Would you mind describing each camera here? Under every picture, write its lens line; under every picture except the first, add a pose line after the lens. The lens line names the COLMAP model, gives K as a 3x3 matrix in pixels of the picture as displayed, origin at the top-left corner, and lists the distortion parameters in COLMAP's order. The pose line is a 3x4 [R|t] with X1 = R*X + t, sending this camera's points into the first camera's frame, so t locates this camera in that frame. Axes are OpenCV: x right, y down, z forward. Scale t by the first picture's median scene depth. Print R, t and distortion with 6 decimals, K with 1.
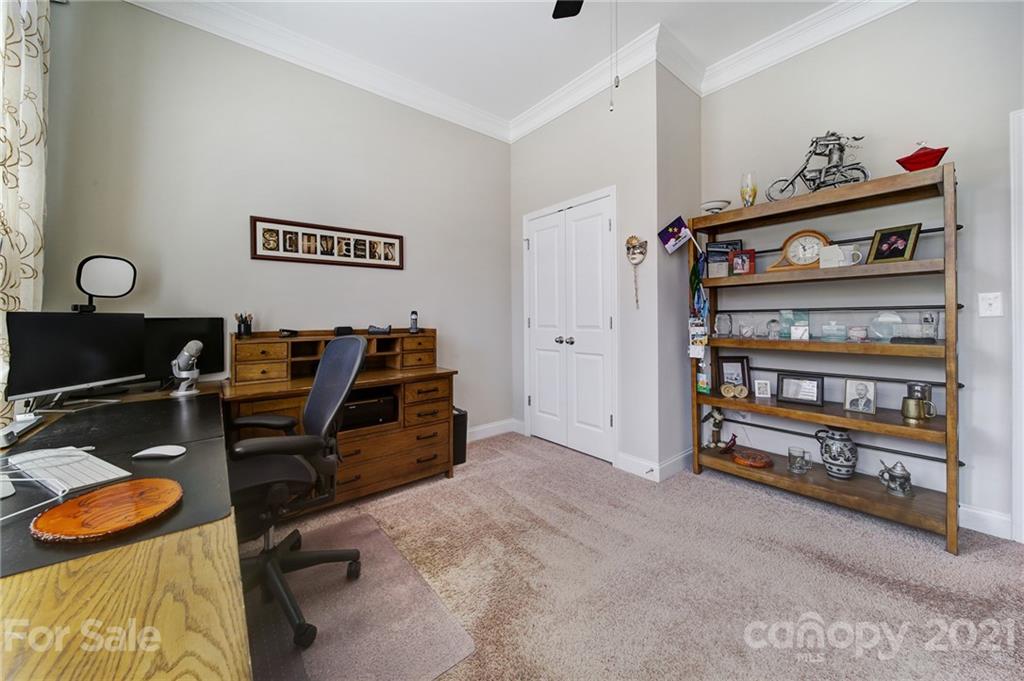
lens RADIAL K [[363.8, 0, 519.5], [0, 363.8, 317.4], [0, 0, 1]] dist [-0.002090, -0.000673]
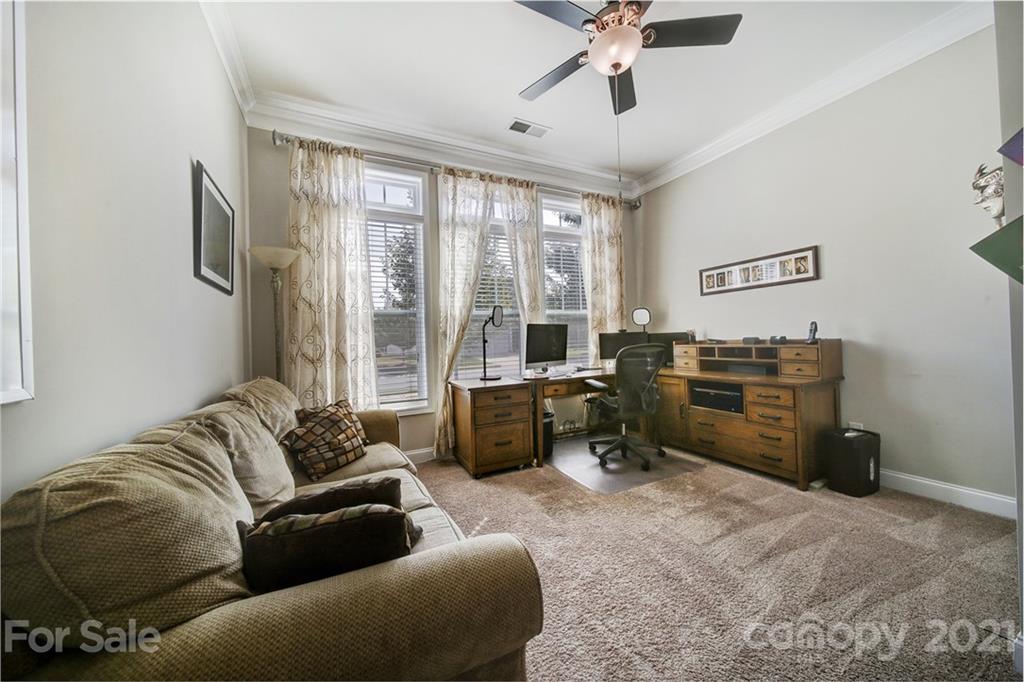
lens RADIAL K [[363.8, 0, 511.8], [0, 363.8, 336.8], [0, 0, 1]] dist [-0.002090, -0.000673]
pose [[-0.216539, 0.007360, -0.976246, 0.928145], [0.034694, 0.999398, -0.000160, -0.004954], [0.975657, -0.033905, -0.216664, 0.449707]]
